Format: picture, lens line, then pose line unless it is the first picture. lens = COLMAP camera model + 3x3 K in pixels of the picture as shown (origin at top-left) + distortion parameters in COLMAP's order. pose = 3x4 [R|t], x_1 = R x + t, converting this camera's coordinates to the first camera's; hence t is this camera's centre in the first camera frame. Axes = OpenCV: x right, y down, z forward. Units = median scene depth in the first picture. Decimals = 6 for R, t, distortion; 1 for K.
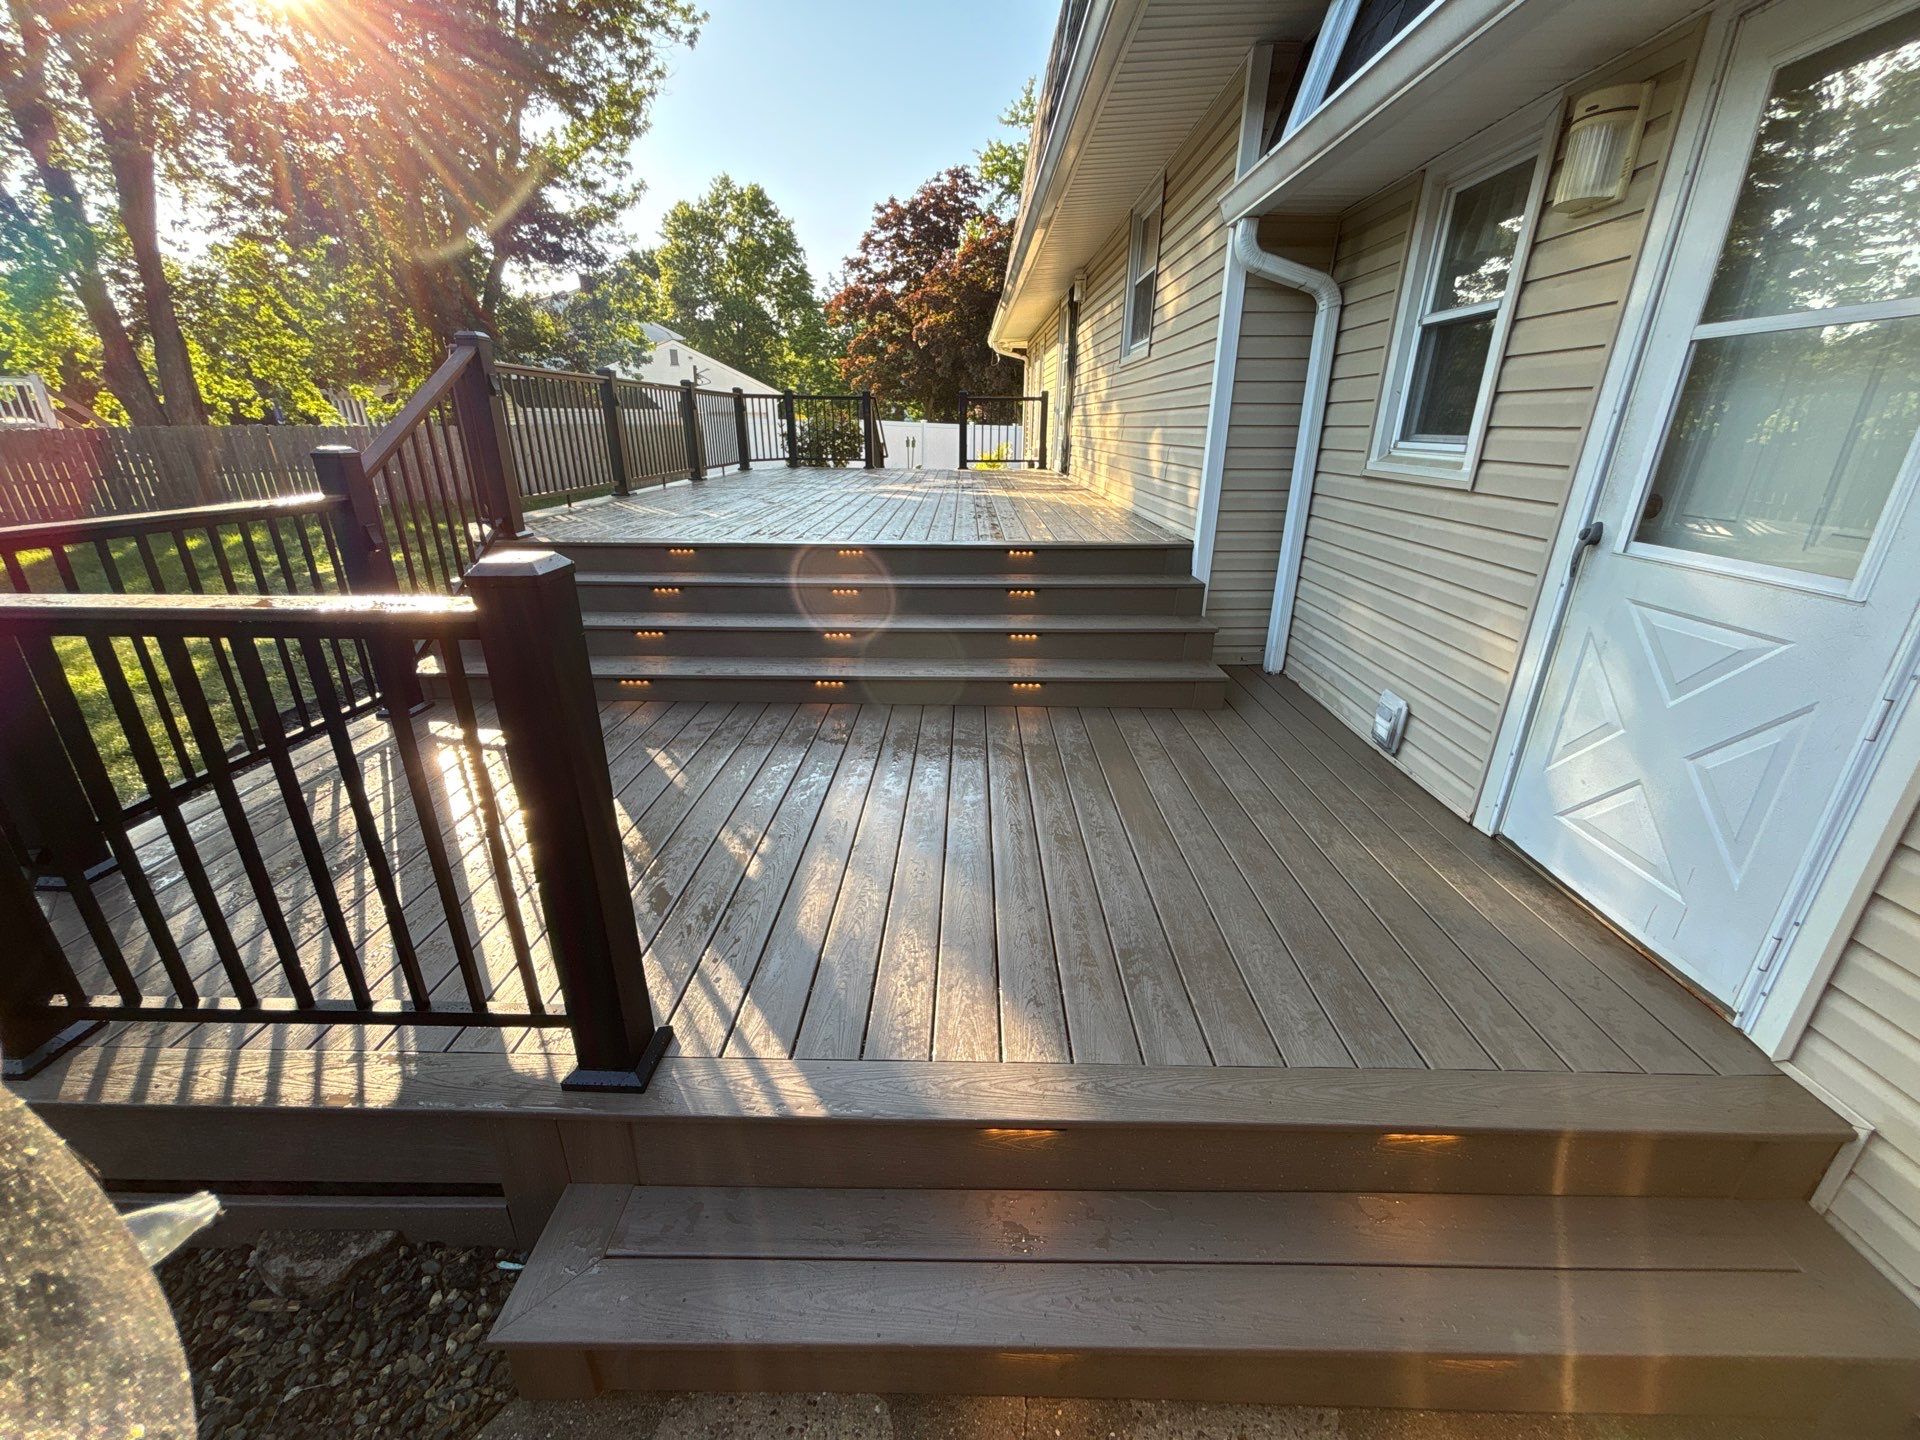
lens RADIAL K [[775.2, 0, 956.9], [0, 775.2, 718.3], [0, 0, 1]] dist [-0.010712, 0.006434]
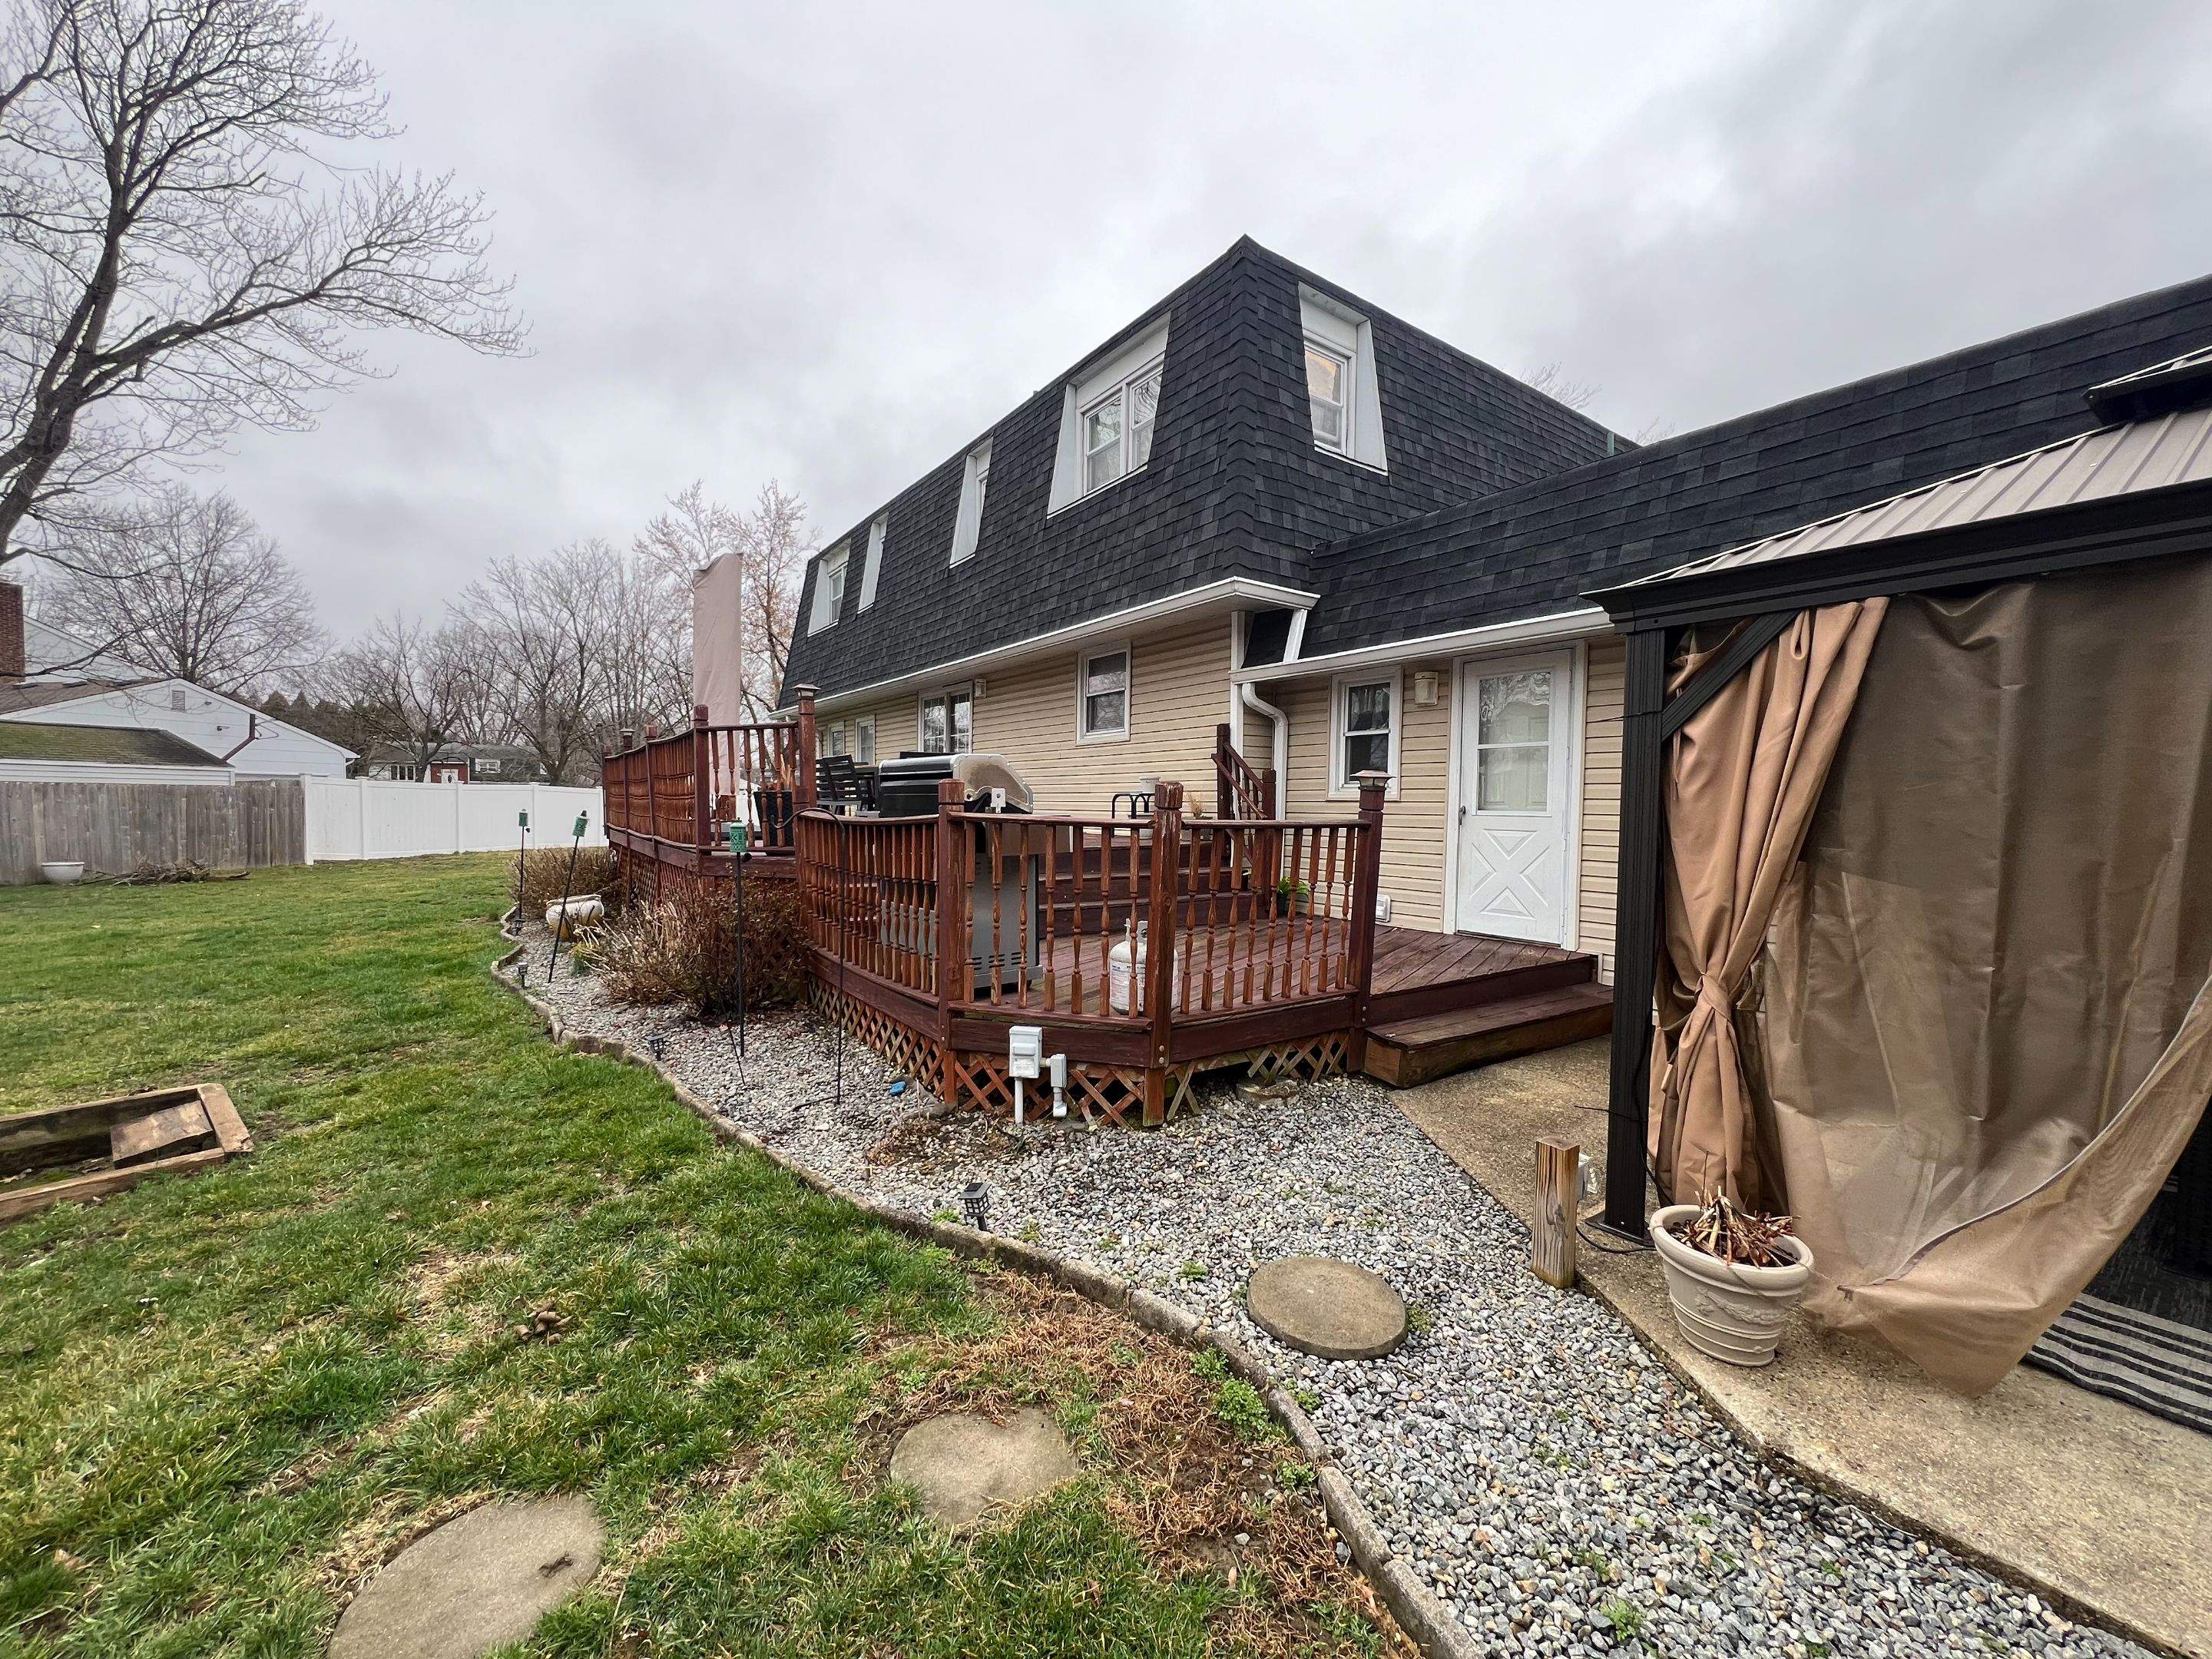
lens RADIAL K [[879.7, 0, 1108.2], [0, 879.7, 834.1], [0, 0, 1]] dist [-0.000906, 0.000188]
pose [[0.812332, -0.014873, 0.583005, -1.225177], [0.201191, 0.945451, -0.256210, 0.236912], [-0.547393, 0.325423, 0.771013, -0.432921]]
